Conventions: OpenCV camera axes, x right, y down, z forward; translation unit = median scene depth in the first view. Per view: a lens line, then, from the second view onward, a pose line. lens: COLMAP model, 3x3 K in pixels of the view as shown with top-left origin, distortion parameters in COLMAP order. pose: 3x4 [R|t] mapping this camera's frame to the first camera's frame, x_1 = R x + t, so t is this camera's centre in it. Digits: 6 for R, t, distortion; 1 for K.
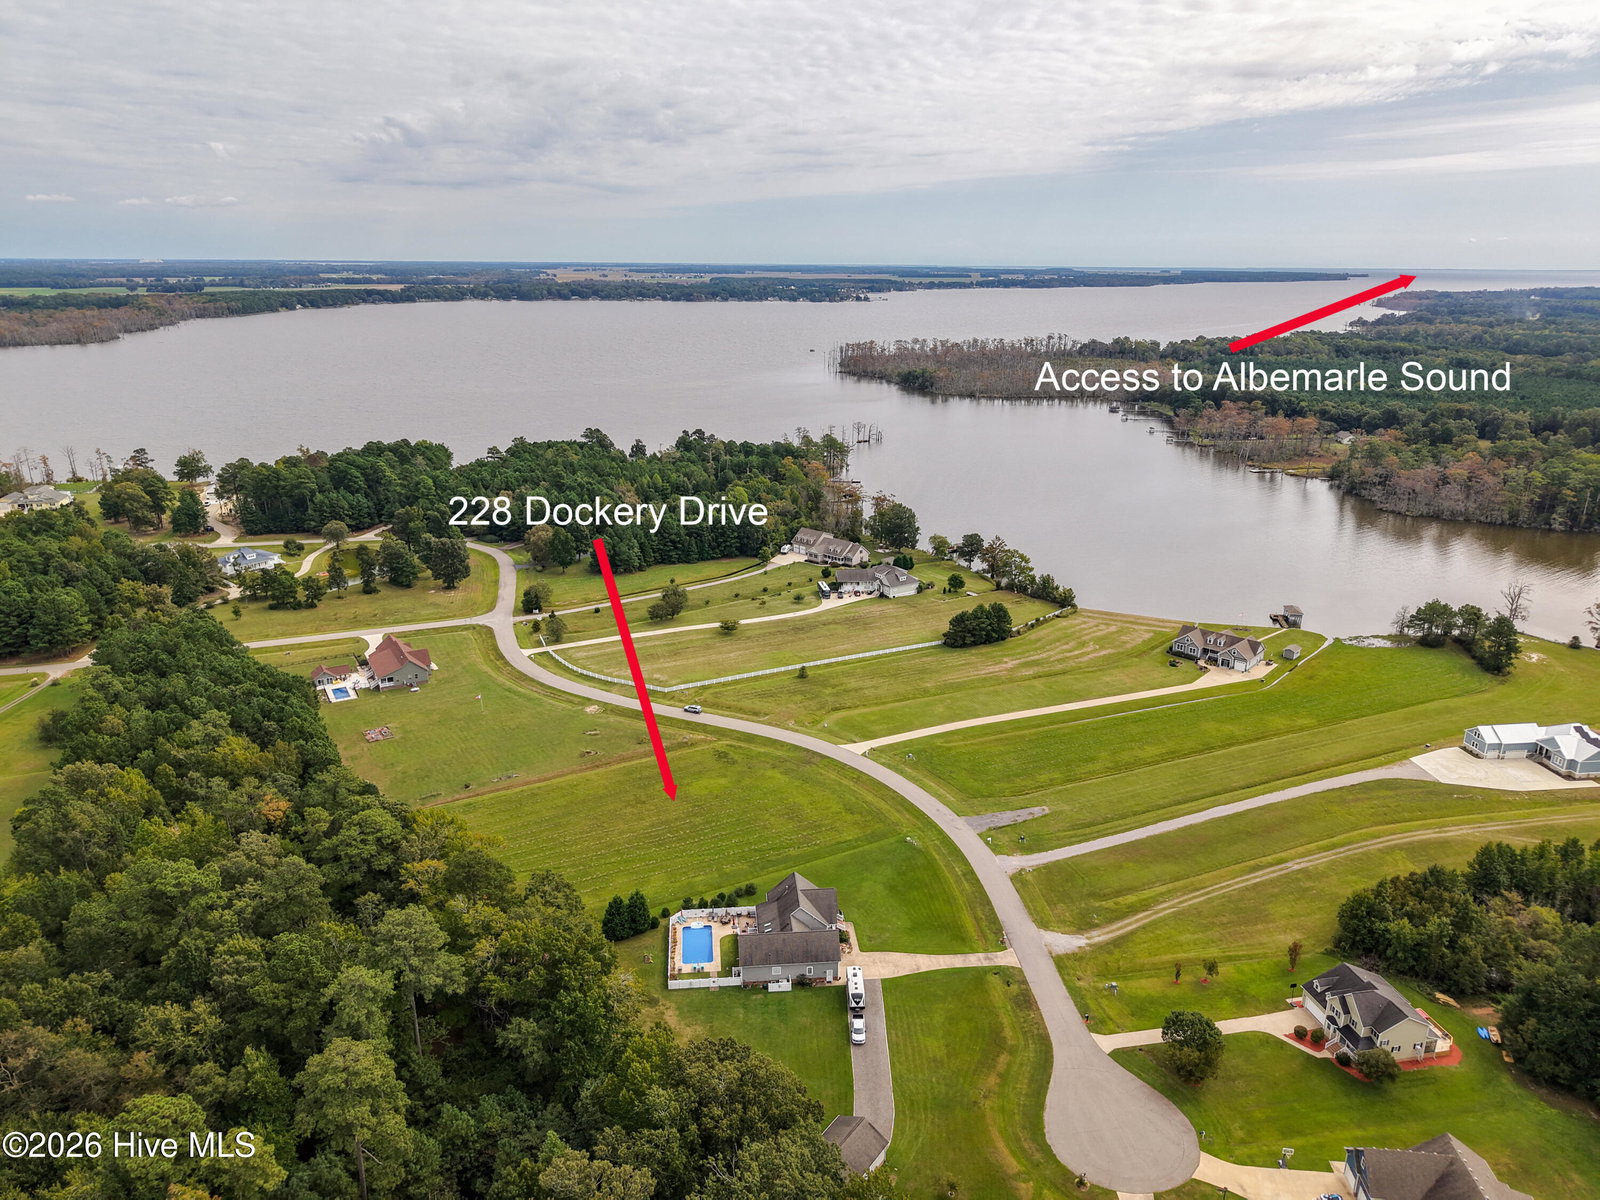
lens RADIAL K [[1060.4, 0, 791.7], [0, 1060.4, 600.0], [0, 0, 1]] dist [0.018262, -0.019601]
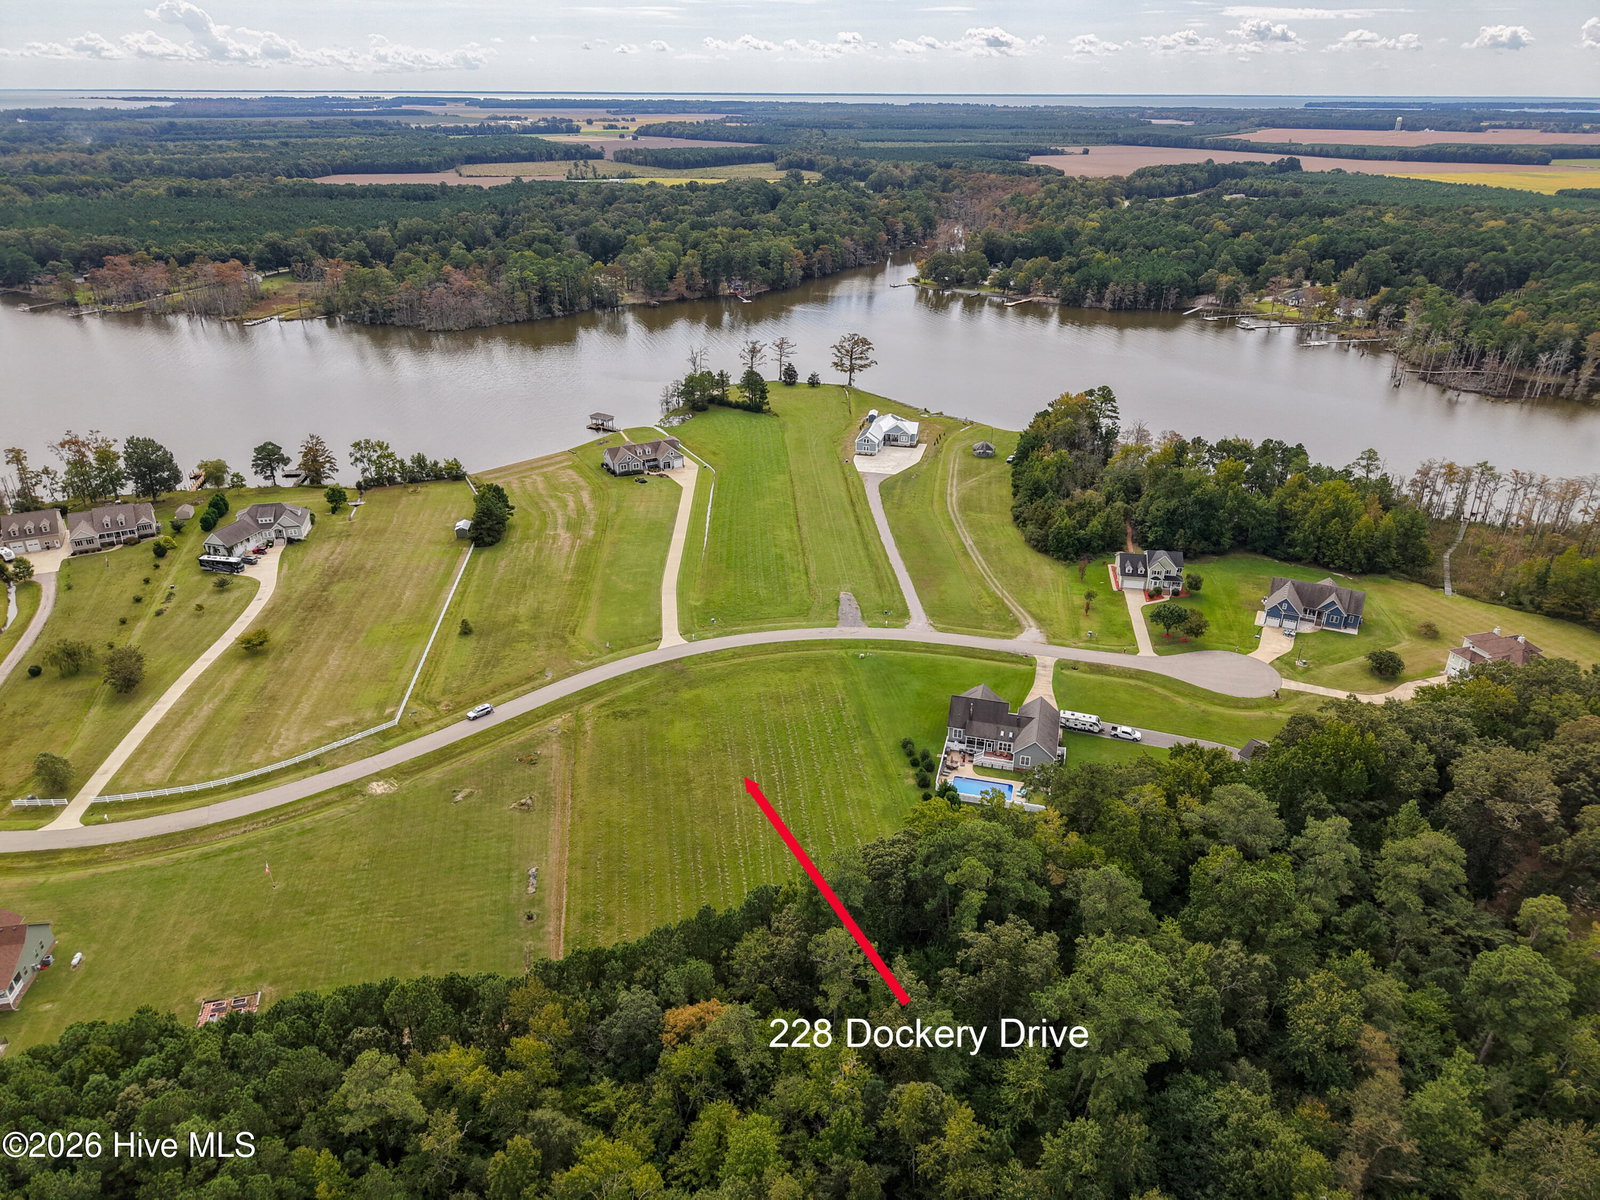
lens RADIAL K [[1060.4, 0, 803.0], [0, 1060.4, 605.9], [0, 0, 1]] dist [0.018262, -0.019601]
pose [[0.342487, -0.413019, 0.843871, -0.688763], [0.279083, 0.902372, 0.328385, -0.167150], [-0.897115, 0.123043, 0.424318, 0.497883]]
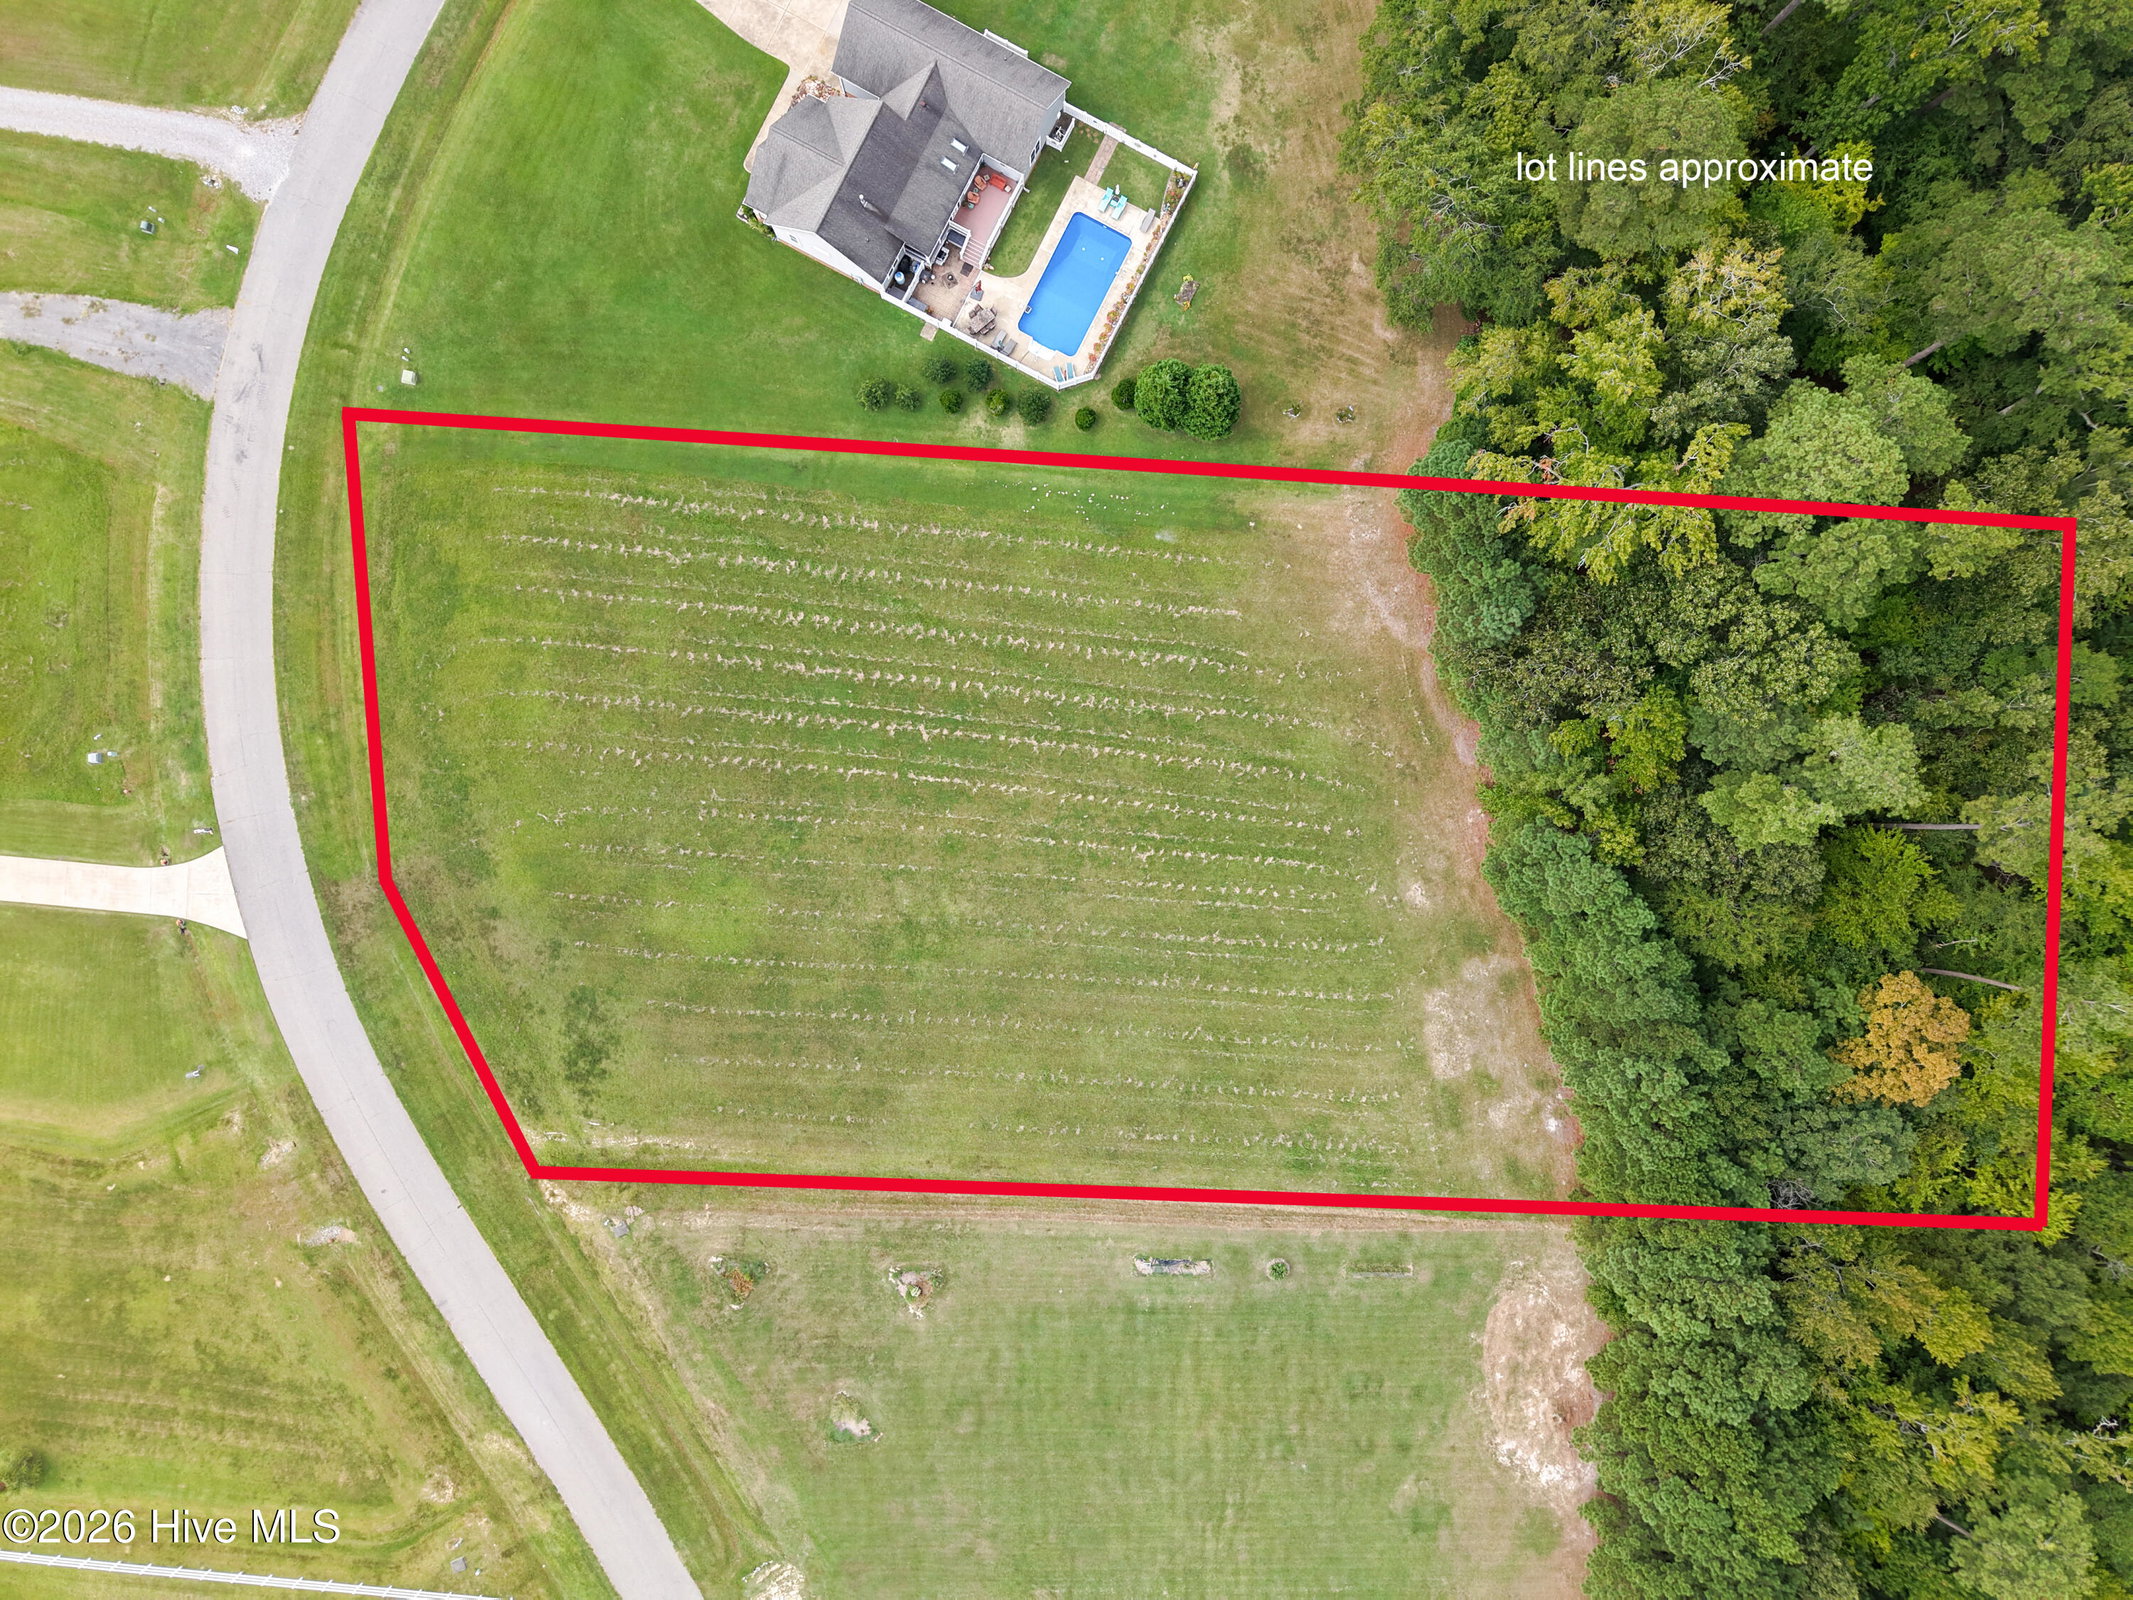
lens RADIAL K [[1413.6, 0, 1075.1], [0, 1413.6, 805.5], [0, 0, 1]] dist [0.018262, -0.019601]
pose [[-0.843319, -0.535821, -0.041344, -0.133823], [0.123424, -0.267979, 0.955486, -0.240078], [-0.523049, 0.800676, 0.292125, 0.719448]]
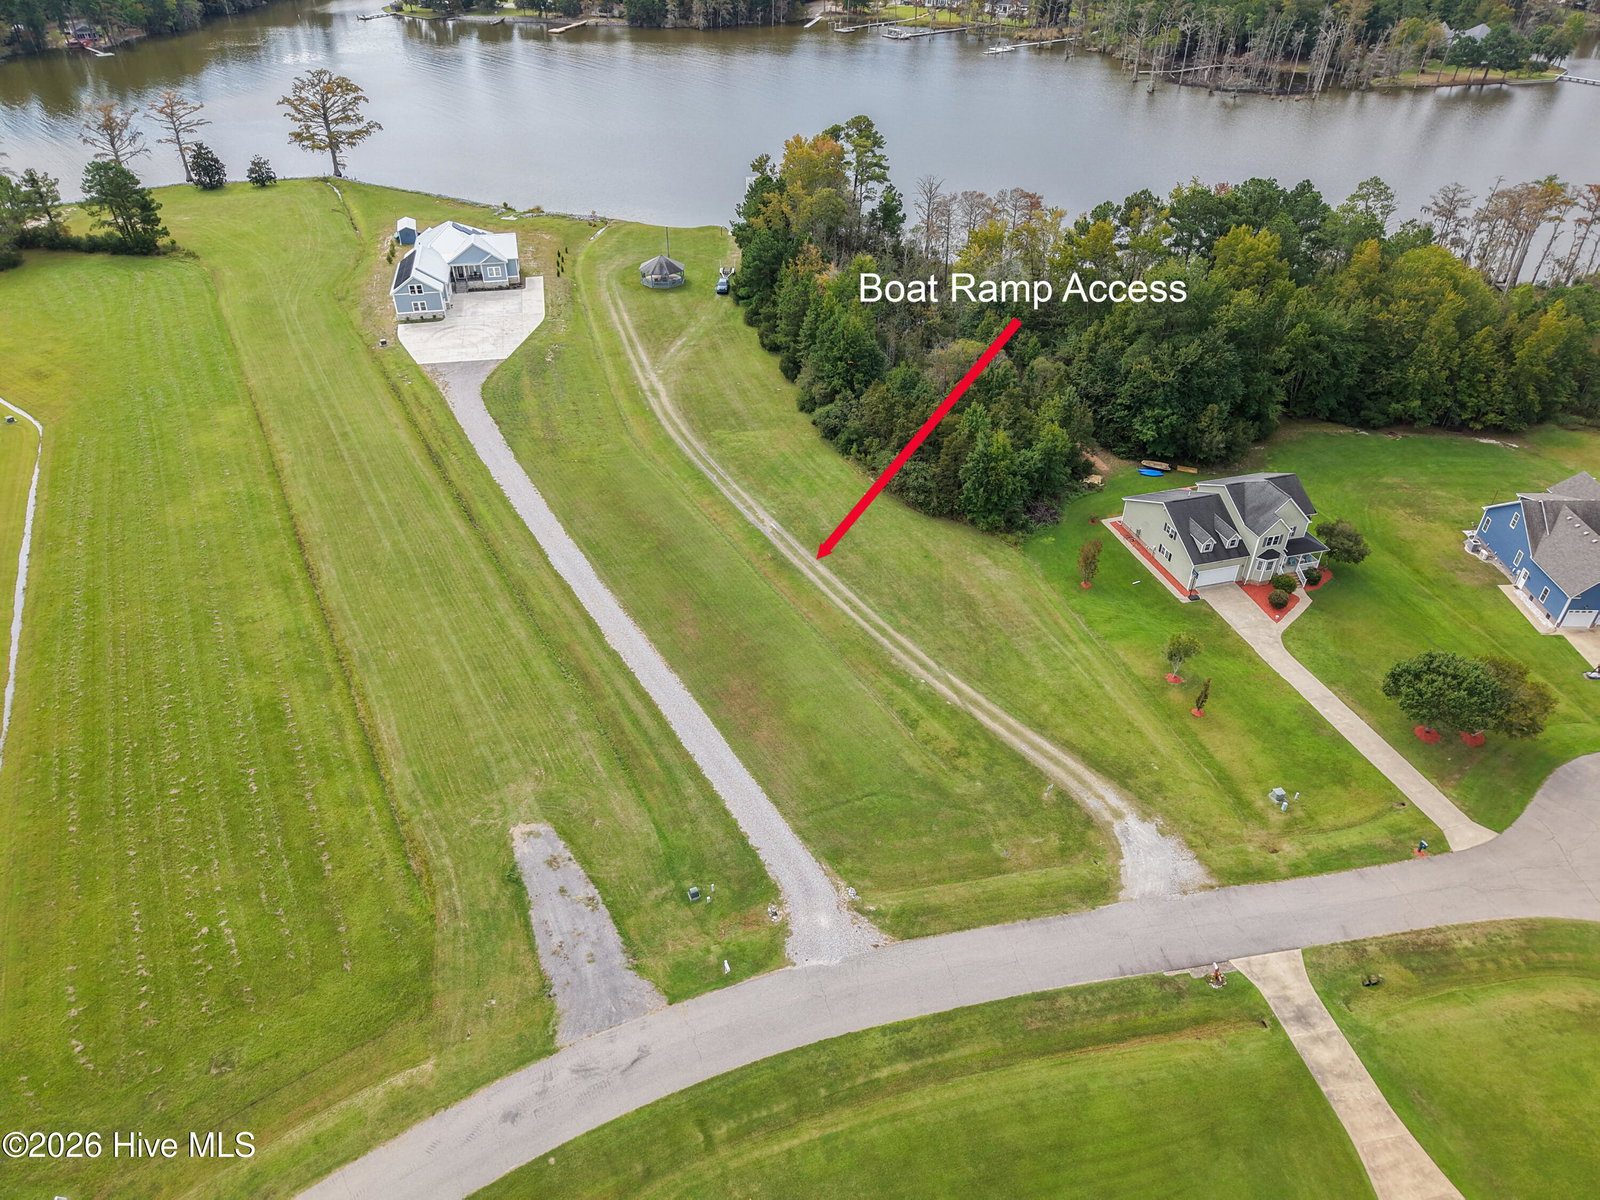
lens RADIAL K [[1060.4, 0, 802.4], [0, 1060.4, 598.8], [0, 0, 1]] dist [0.018262, -0.019601]
pose [[-0.099952, -0.585883, 0.804208, -0.014284], [0.289707, 0.756100, 0.586842, -0.044106], [-0.951882, 0.291641, 0.094160, 0.770822]]
